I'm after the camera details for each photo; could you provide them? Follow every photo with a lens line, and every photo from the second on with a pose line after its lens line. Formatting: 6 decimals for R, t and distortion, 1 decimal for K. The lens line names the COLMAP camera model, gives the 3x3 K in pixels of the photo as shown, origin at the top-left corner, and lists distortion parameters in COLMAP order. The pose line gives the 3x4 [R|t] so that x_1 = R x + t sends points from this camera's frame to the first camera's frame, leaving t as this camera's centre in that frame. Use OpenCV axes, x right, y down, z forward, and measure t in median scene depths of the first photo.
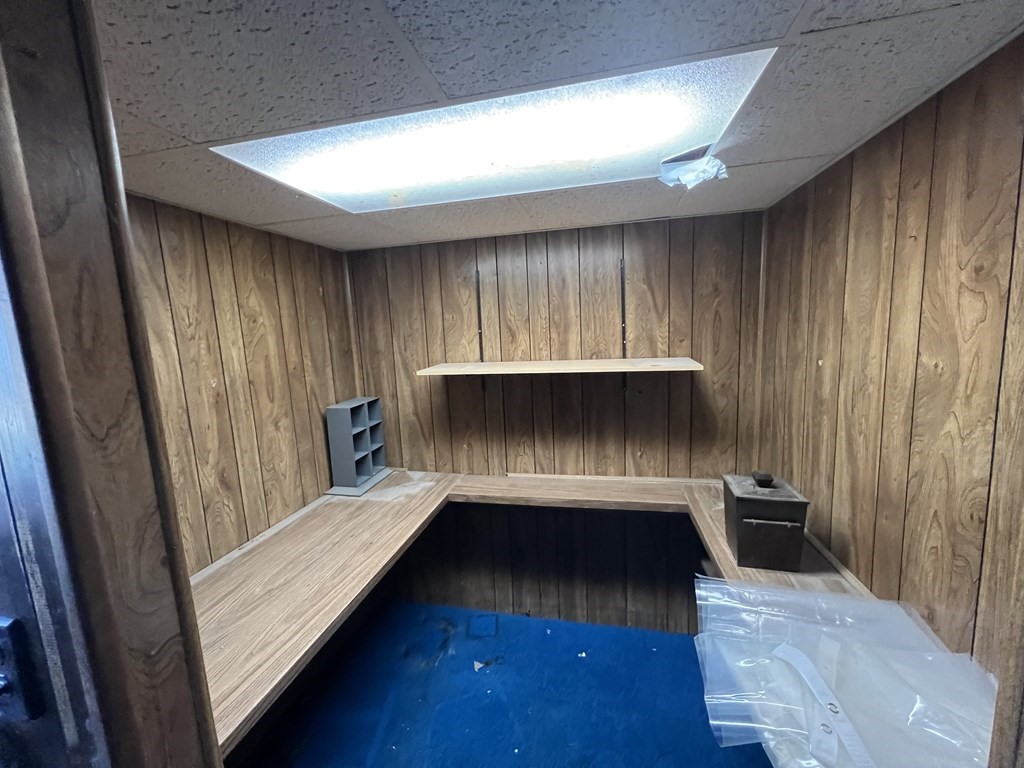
lens RADIAL K [[408.2, 0, 511.6], [0, 408.2, 383.6], [0, 0, 1]] dist [-0.000702, -0.000005]
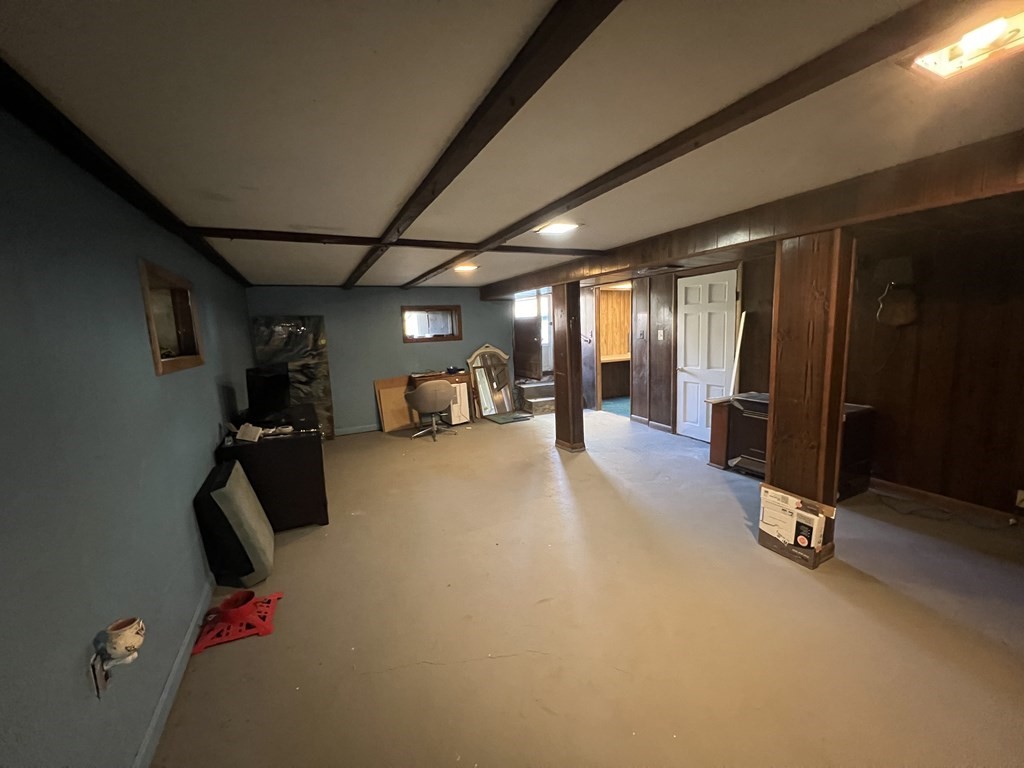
lens RADIAL K [[408.2, 0, 512.1], [0, 408.2, 383.7], [0, 0, 1]] dist [-0.000702, -0.000005]
pose [[0.635470, 0.128345, -0.761384, 2.209670], [-0.097107, 0.991543, 0.086095, 0.379401], [0.765995, 0.019225, 0.642559, -2.787725]]
